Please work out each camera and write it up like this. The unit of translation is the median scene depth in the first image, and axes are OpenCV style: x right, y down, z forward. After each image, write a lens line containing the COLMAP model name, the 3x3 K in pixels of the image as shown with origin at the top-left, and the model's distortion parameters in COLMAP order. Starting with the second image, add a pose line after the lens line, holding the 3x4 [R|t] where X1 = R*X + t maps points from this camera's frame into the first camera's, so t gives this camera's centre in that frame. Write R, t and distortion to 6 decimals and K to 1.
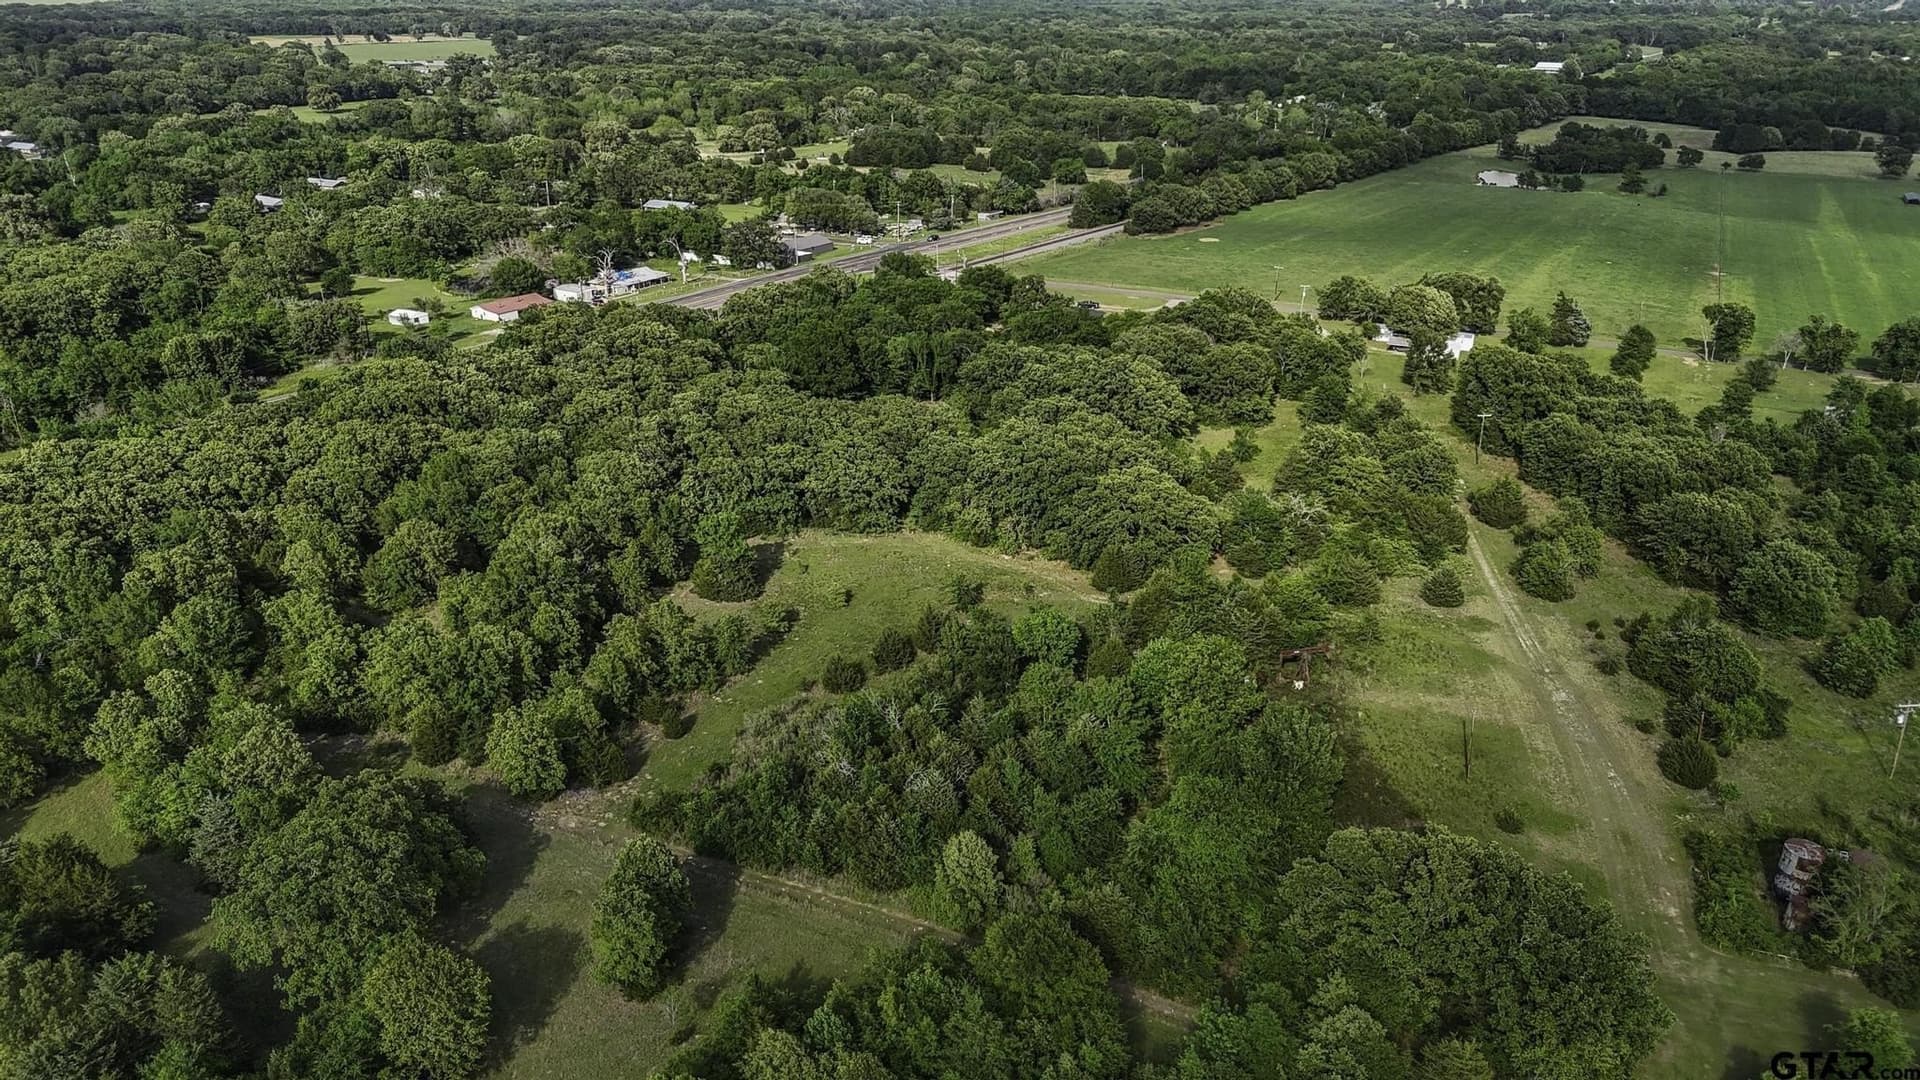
lens RADIAL K [[1415.2, 0, 965.5], [0, 1415.2, 545.9], [0, 0, 1]] dist [0.073617, -0.008456]
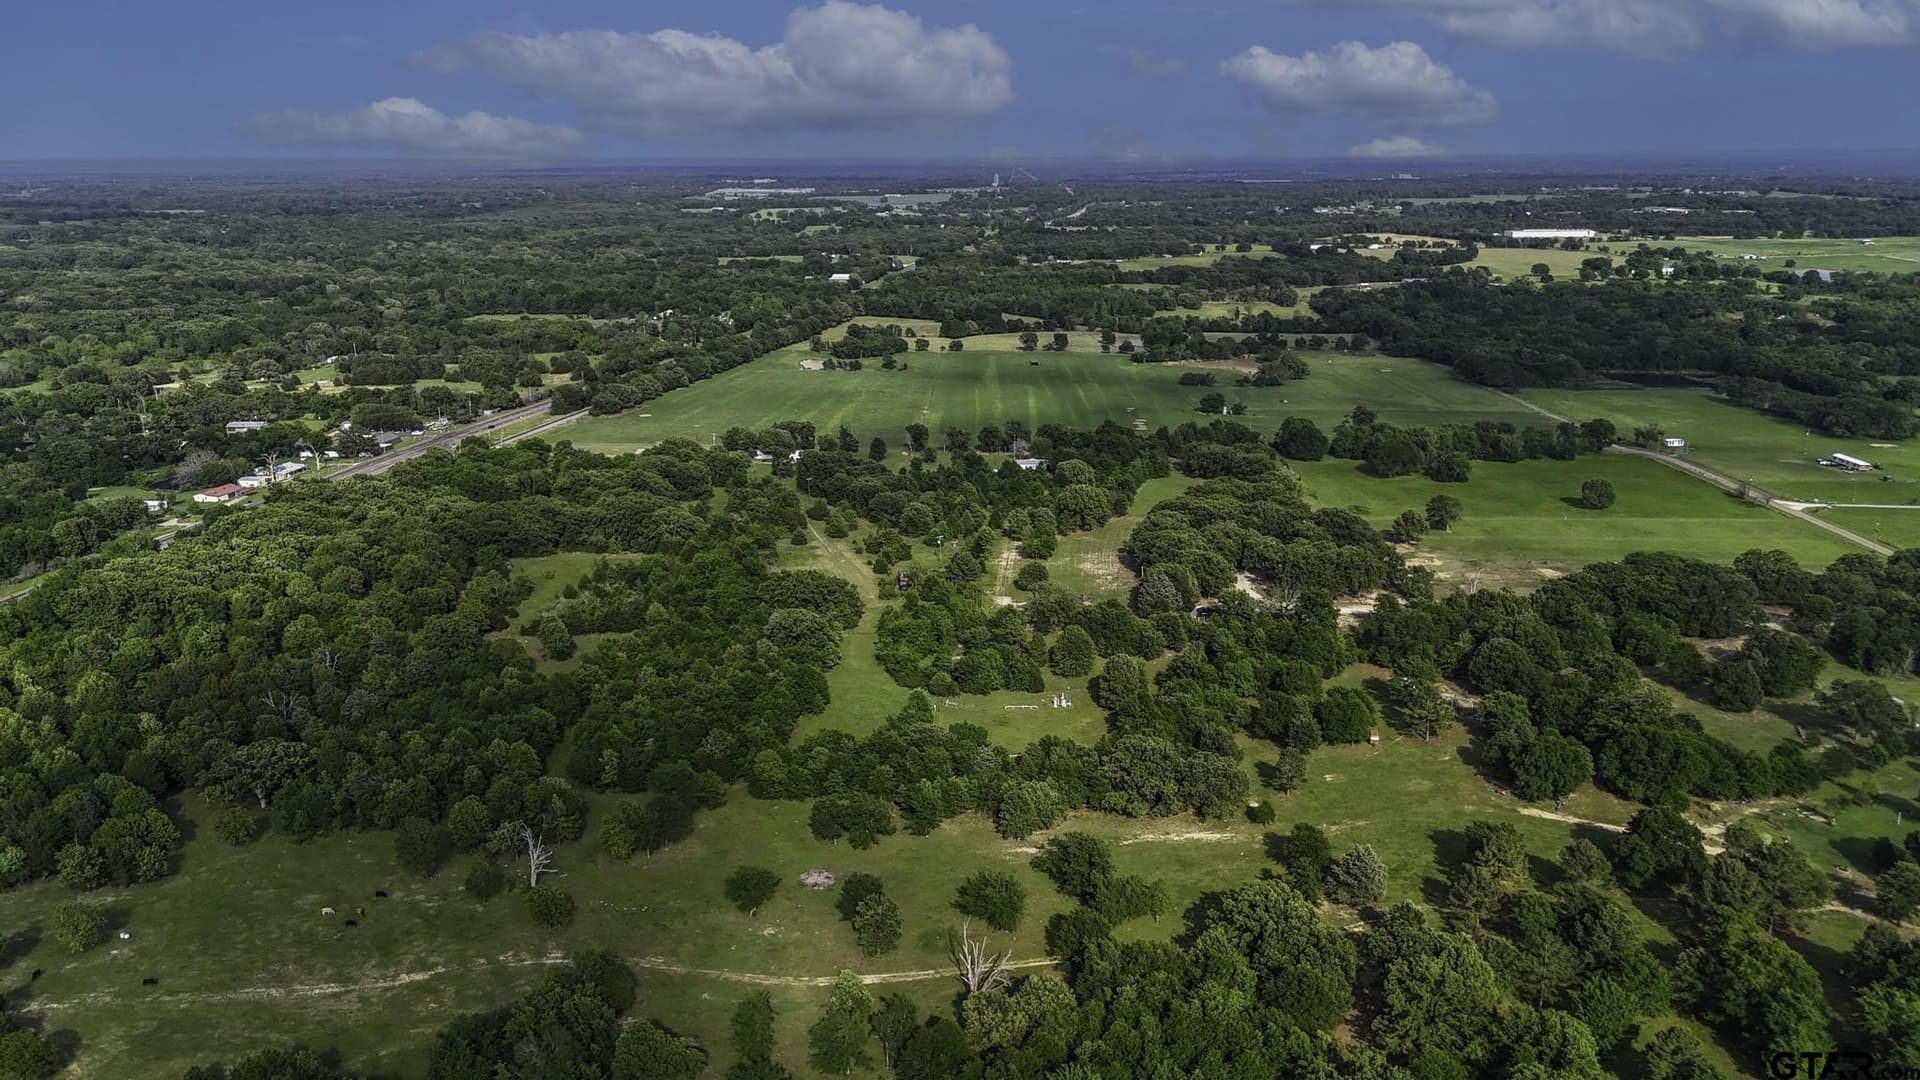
lens RADIAL K [[1415.2, 0, 961.9], [0, 1415.2, 537.9], [0, 0, 1]] dist [0.073617, -0.008456]
pose [[0.904611, -0.123019, 0.408100, -0.168621], [0.174068, 0.980589, -0.090256, 0.121958], [-0.389075, 0.152684, 0.908465, -0.548776]]
